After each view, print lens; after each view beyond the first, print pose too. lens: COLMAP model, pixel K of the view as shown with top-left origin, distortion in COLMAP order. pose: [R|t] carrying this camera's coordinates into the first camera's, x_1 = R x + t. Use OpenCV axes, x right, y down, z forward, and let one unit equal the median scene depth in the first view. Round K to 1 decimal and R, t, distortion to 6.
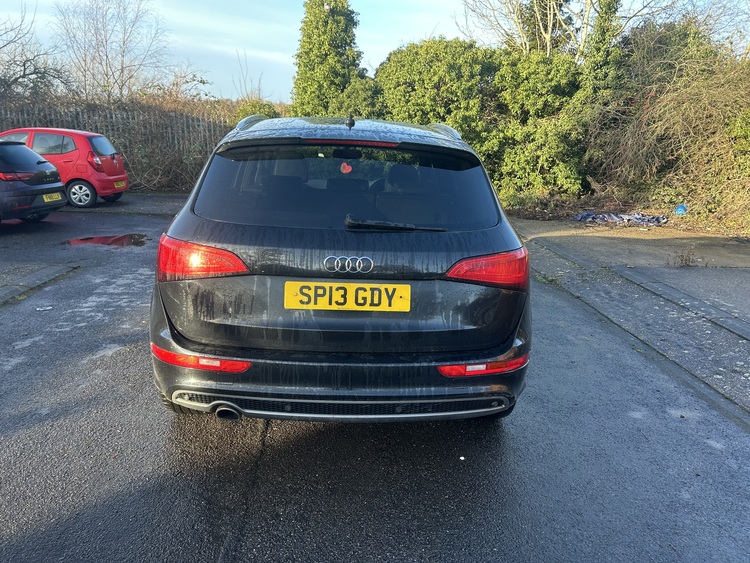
lens RADIAL K [[573.8, 0, 375.4], [0, 573.8, 281.6], [0, 0, 1]] dist [0.023104, -0.024392]
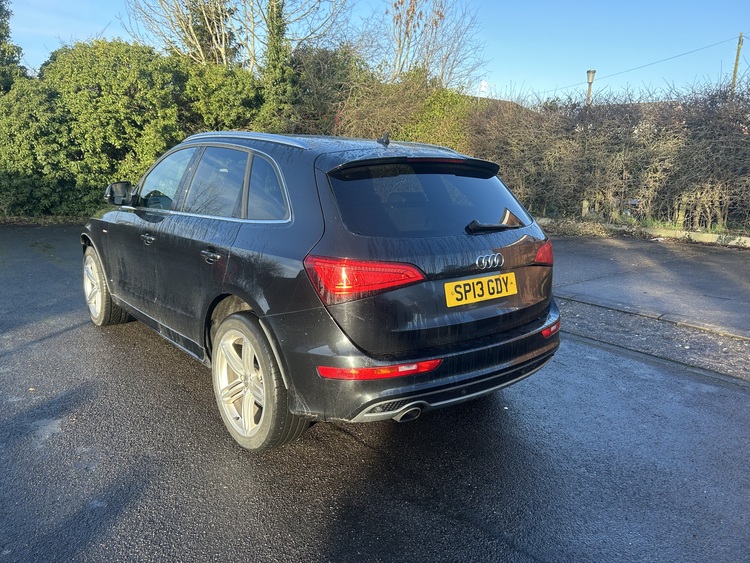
lens RADIAL K [[573.8, 0, 376.9], [0, 573.8, 282.6], [0, 0, 1]] dist [0.023104, -0.024392]
pose [[0.800965, -0.141128, 0.581840, -0.156482], [0.147606, 0.988371, 0.036538, -0.010762], [-0.580230, 0.056618, 0.812482, 0.026279]]
